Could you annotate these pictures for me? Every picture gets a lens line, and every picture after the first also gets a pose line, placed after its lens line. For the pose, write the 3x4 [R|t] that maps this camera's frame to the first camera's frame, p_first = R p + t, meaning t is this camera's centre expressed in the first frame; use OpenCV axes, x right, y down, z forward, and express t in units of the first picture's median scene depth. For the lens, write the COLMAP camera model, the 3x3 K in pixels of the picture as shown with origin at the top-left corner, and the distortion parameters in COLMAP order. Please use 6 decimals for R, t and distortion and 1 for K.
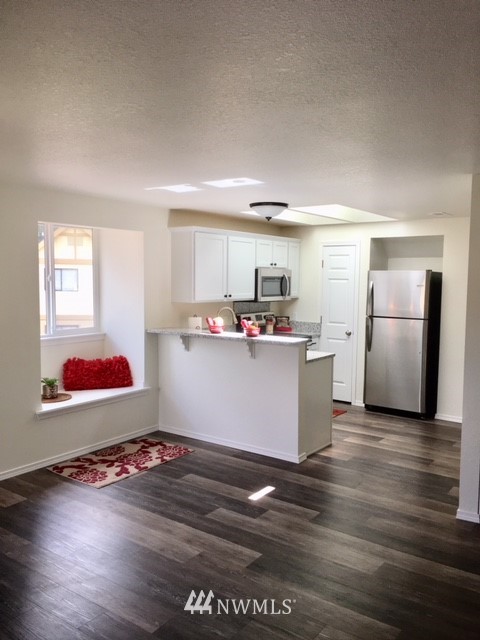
lens RADIAL K [[548.5, 0, 238.8], [0, 548.5, 320.0], [0, 0, 1]] dist [0.050137, -0.029581]
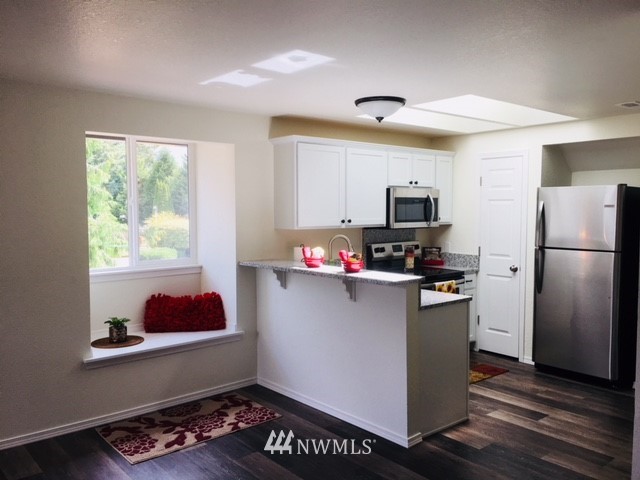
lens RADIAL K [[548.5, 0, 320.5], [0, 548.5, 239.6], [0, 0, 1]] dist [0.050137, -0.029581]
pose [[0.972887, 0.001410, -0.231275, 0.142870], [-0.006180, 0.999783, -0.019900, -0.000171], [0.231196, 0.020790, 0.972685, 0.221085]]
